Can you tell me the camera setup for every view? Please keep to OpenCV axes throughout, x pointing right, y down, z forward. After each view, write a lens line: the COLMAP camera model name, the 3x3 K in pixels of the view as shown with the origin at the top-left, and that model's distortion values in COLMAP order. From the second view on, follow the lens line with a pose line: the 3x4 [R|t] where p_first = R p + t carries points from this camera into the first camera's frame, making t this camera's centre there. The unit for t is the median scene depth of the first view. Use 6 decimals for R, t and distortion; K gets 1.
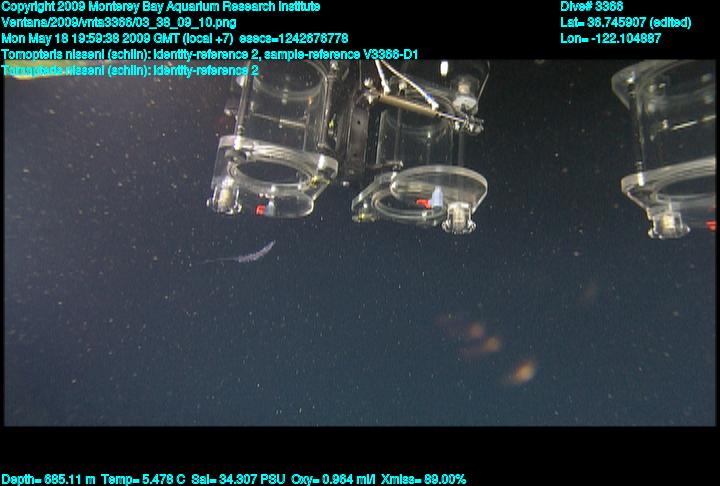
lens RADIAL K [[570.8, 0, 360.0], [0, 570.8, 243.3], [0, 0, 1]] dist [0.048104, 0.045574]
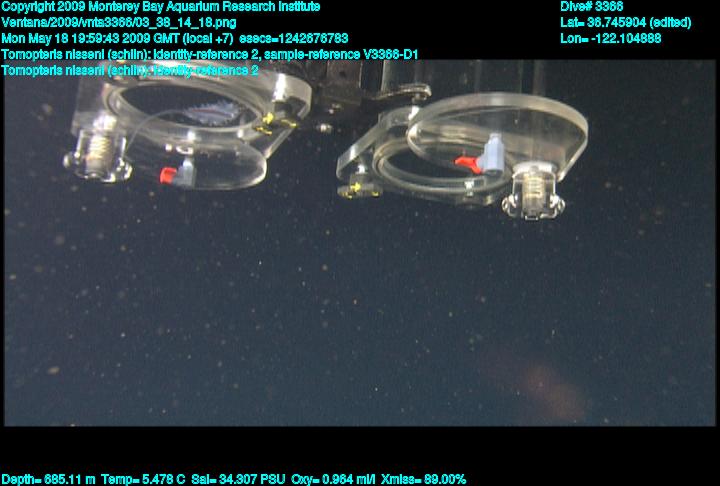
lens RADIAL K [[570.8, 0, 359.8], [0, 570.8, 243.5], [0, 0, 1]] dist [0.048104, 0.045574]
pose [[1.000000, 0.000459, -0.000457, 0.008062], [-0.000459, 1.000000, -0.000373, 0.006217], [0.000457, 0.000373, 1.000000, 0.454861]]
